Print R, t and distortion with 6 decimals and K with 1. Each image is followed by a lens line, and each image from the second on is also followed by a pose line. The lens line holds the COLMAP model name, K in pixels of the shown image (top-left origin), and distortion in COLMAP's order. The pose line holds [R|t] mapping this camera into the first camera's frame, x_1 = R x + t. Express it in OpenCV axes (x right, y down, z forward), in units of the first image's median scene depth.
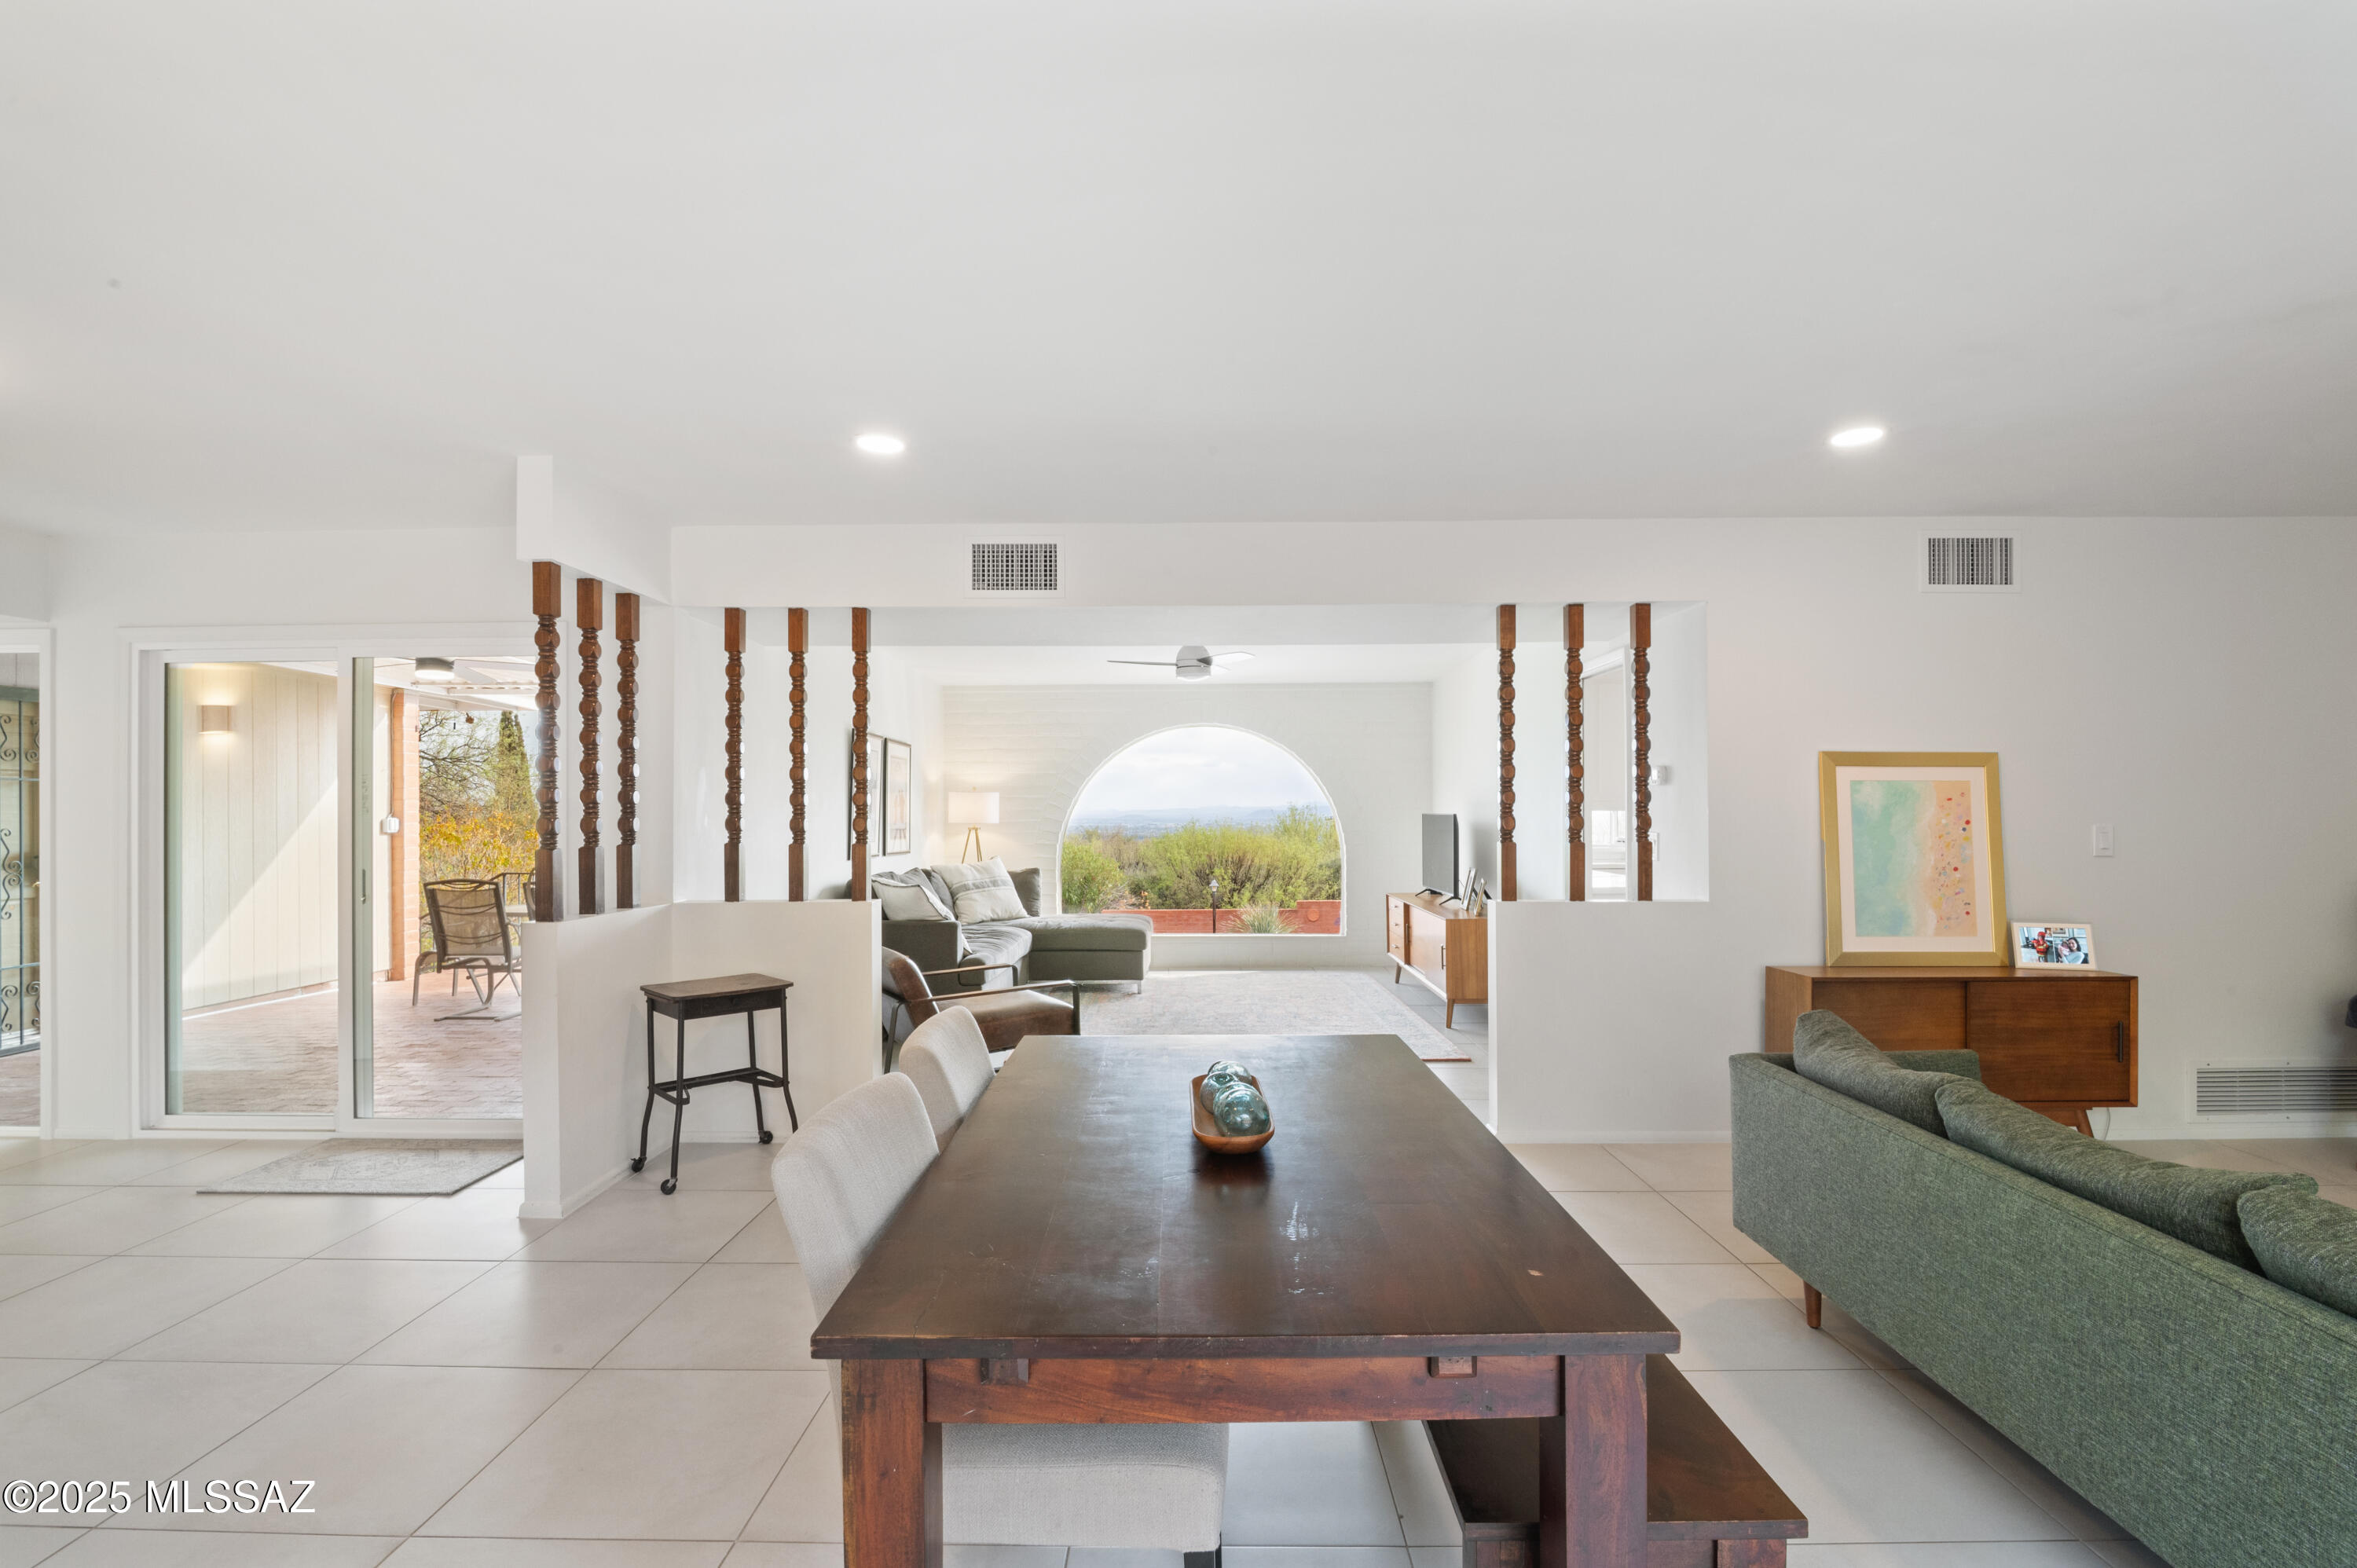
lens RADIAL K [[1109.3, 0, 1188.9], [0, 1109.3, 819.8], [0, 0, 1]] dist [-0.020844, 0.002547]
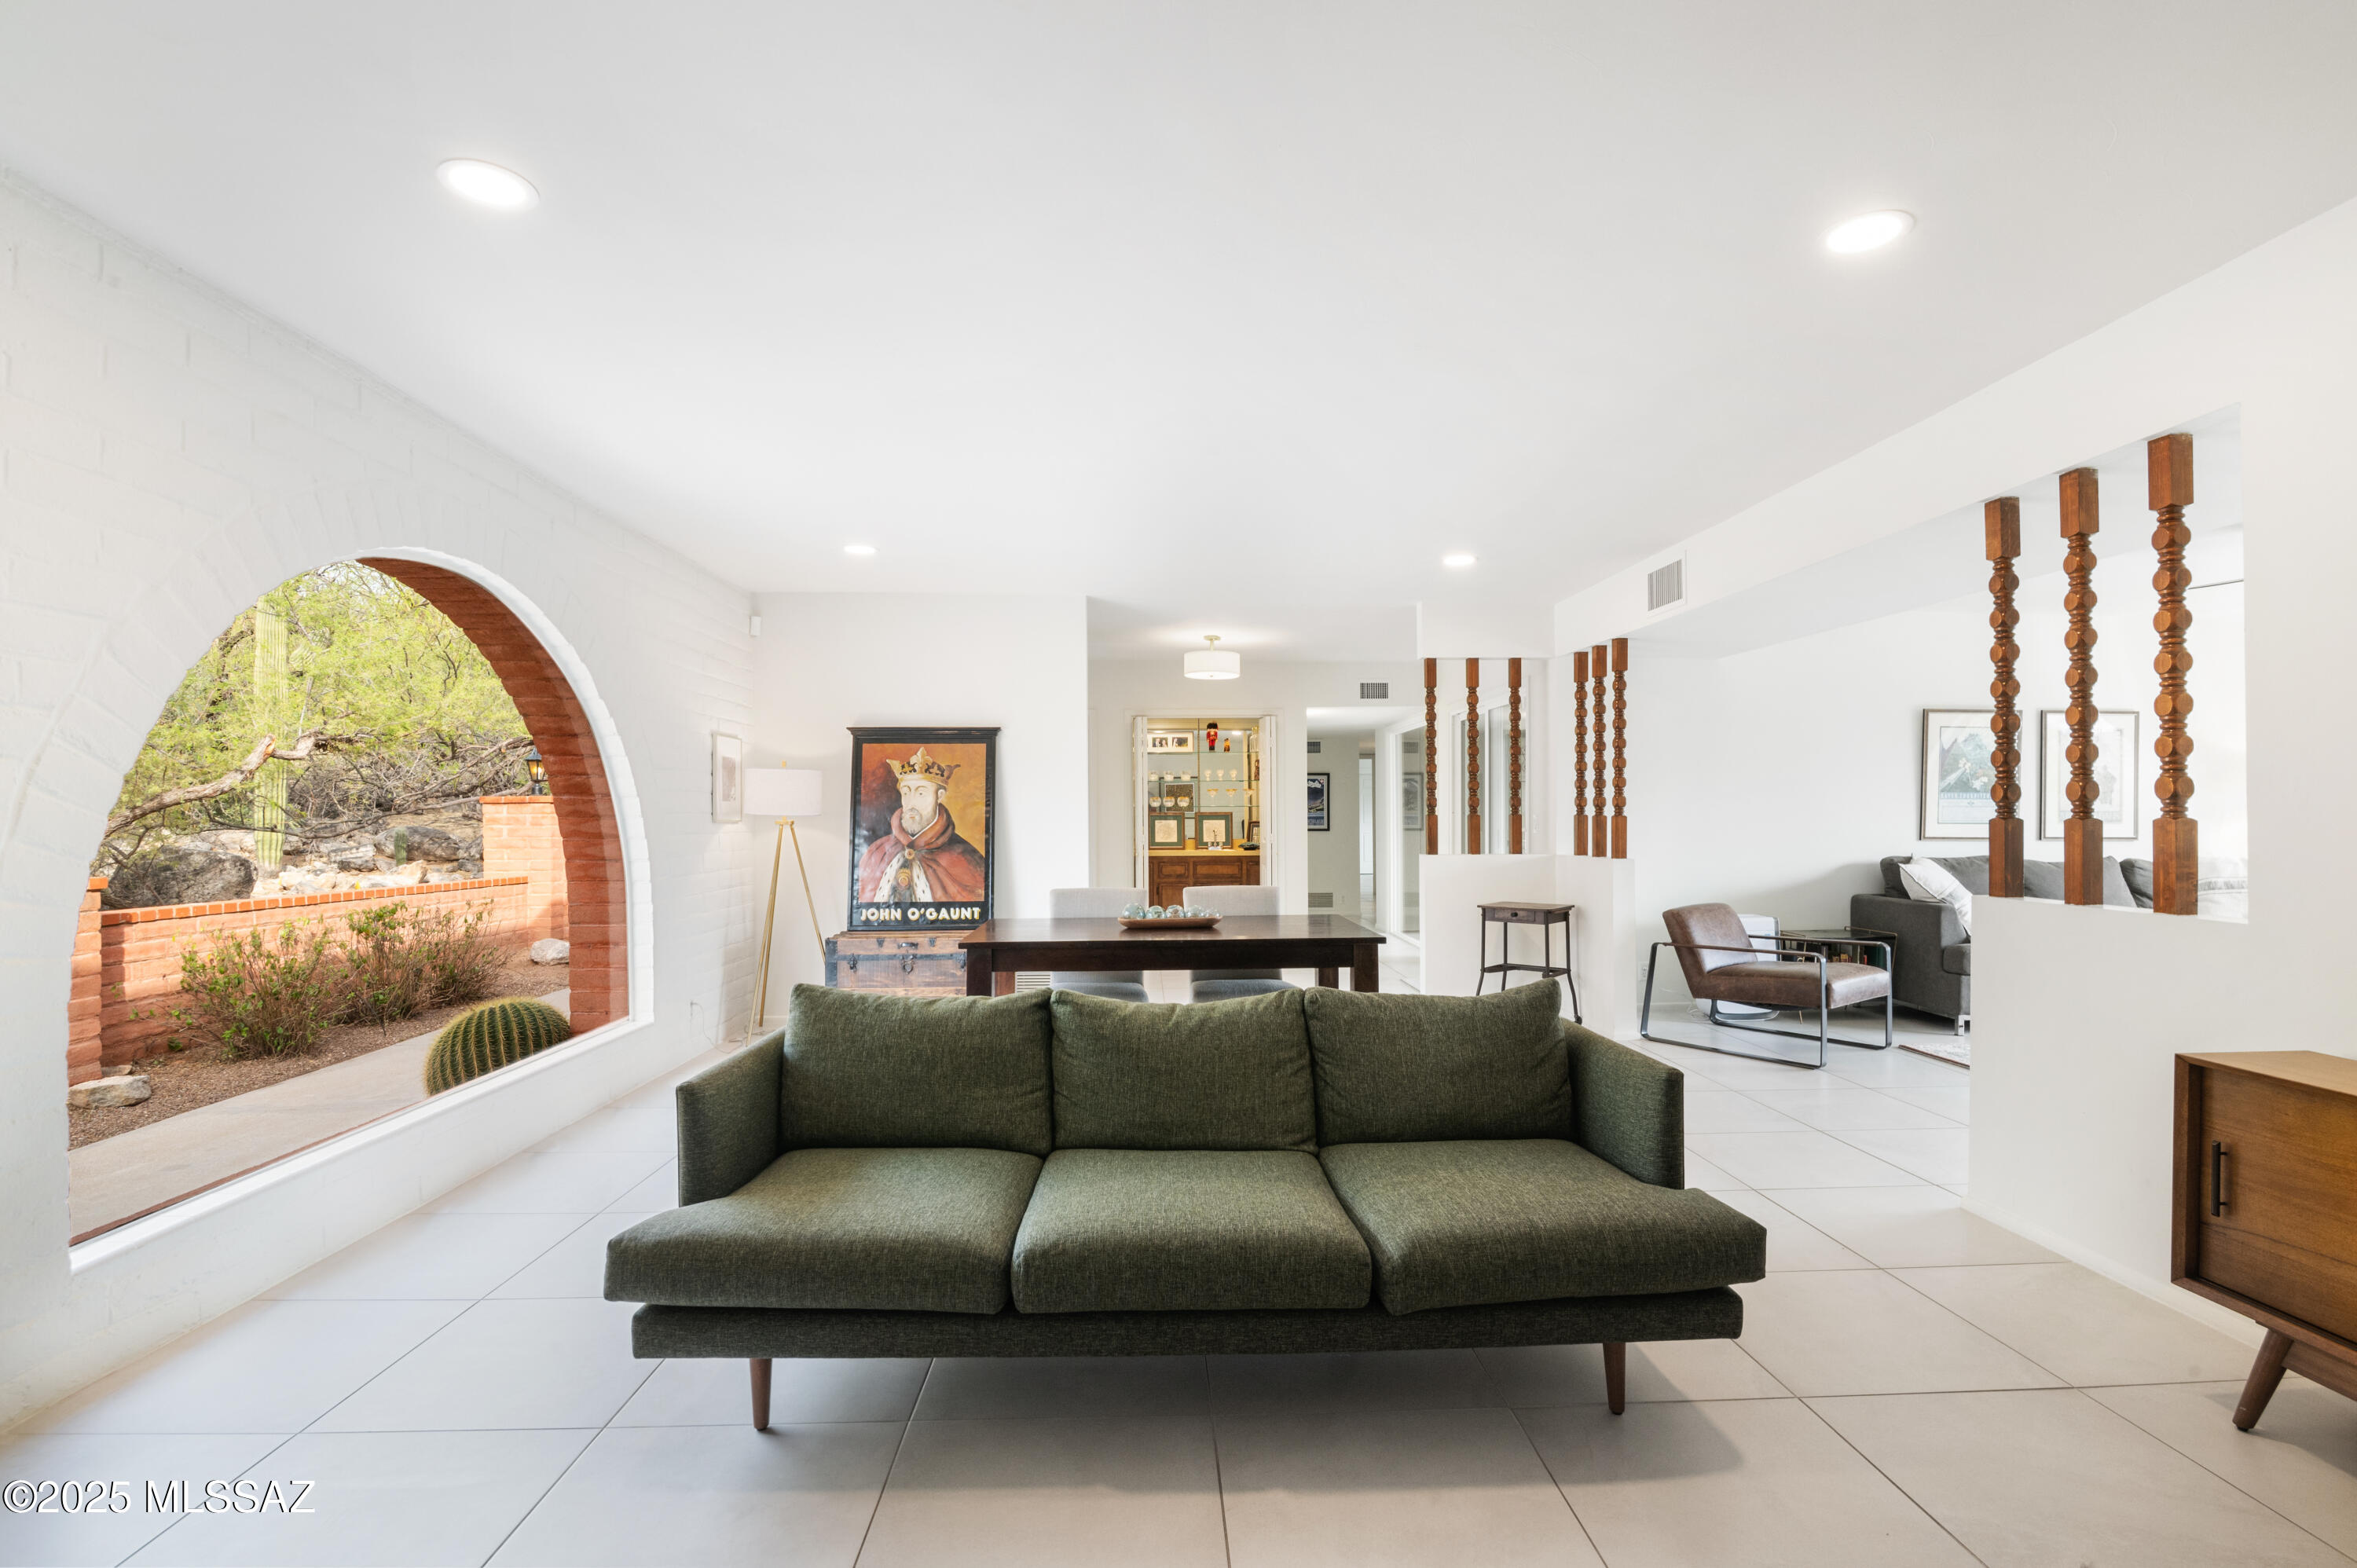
lens RADIAL K [[1109.3, 0, 1189.2], [0, 1109.3, 794.9], [0, 0, 1]] dist [-0.020844, 0.002547]
pose [[0.060756, -0.013584, -0.998060, 0.488810], [-0.002320, 0.999903, -0.013750, 0.007728], [0.998150, 0.003151, 0.060719, 0.203566]]
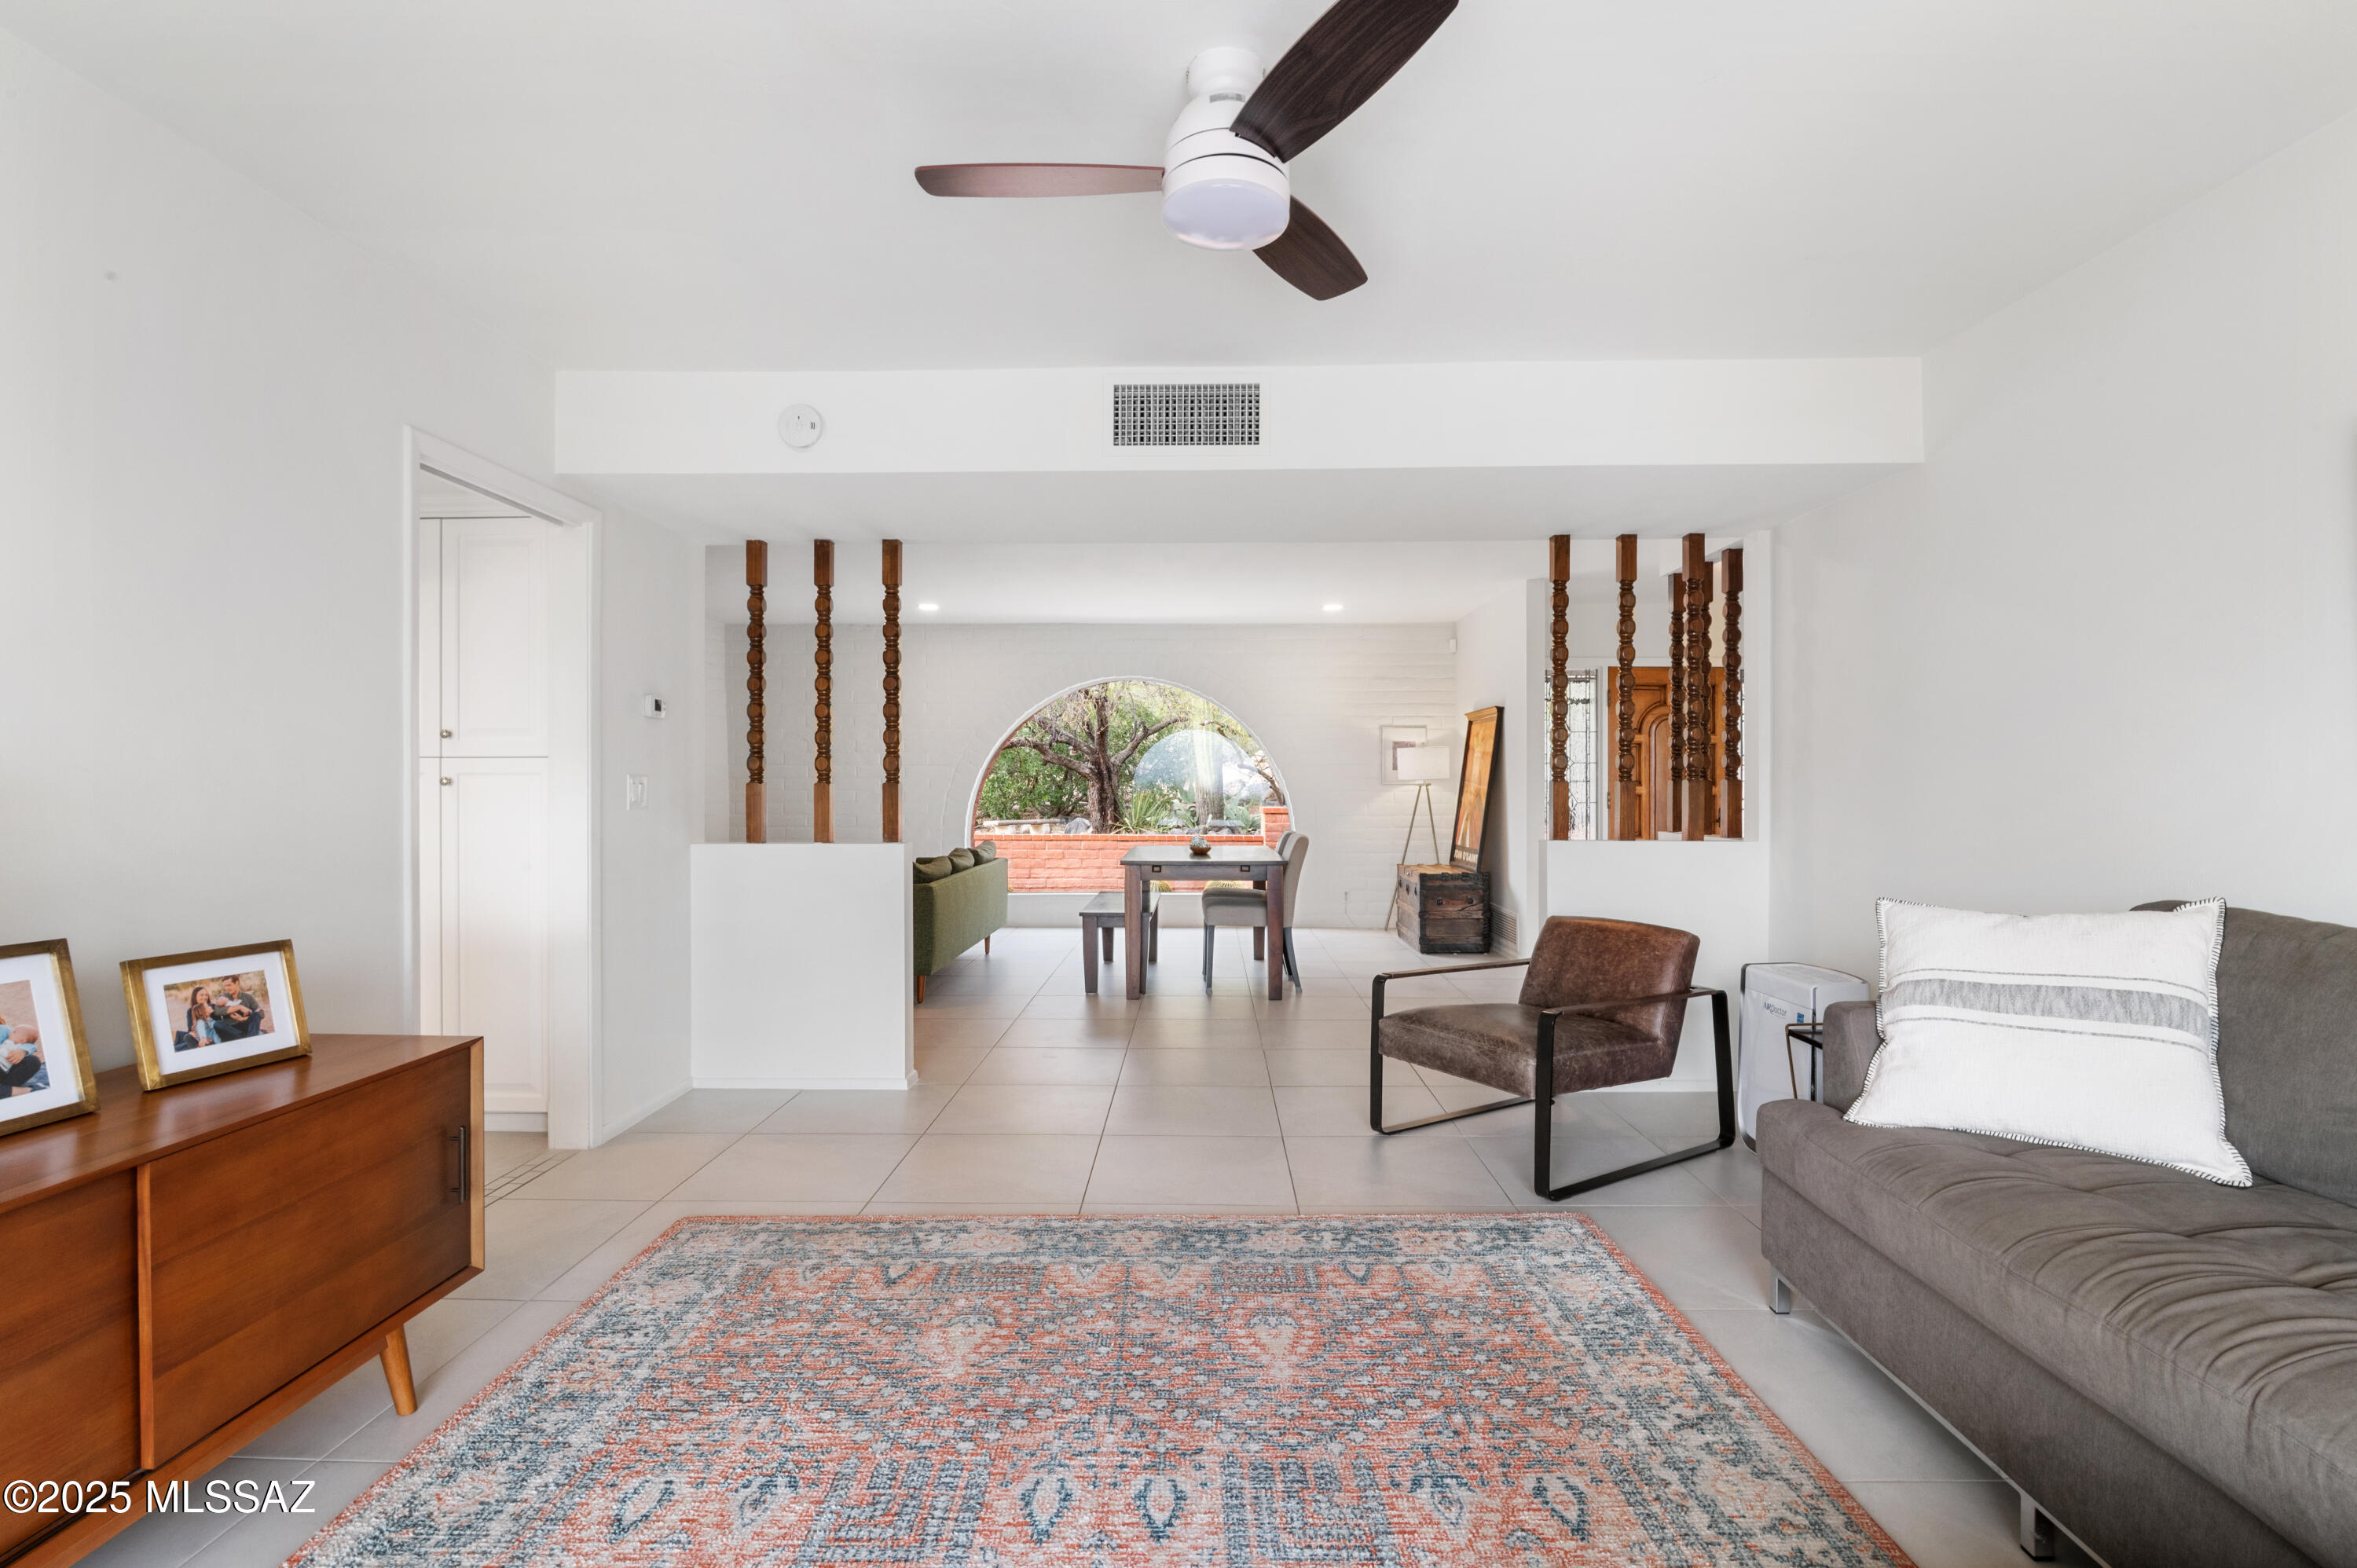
lens RADIAL K [[1109.3, 0, 1196.1], [0, 1109.3, 785.3], [0, 0, 1]] dist [-0.020844, 0.002547]
pose [[-0.999997, 0.002290, 0.000482, 0.009521], [0.002294, 0.999963, 0.008277, 0.008148], [-0.000463, 0.008278, -0.999966, 0.967363]]
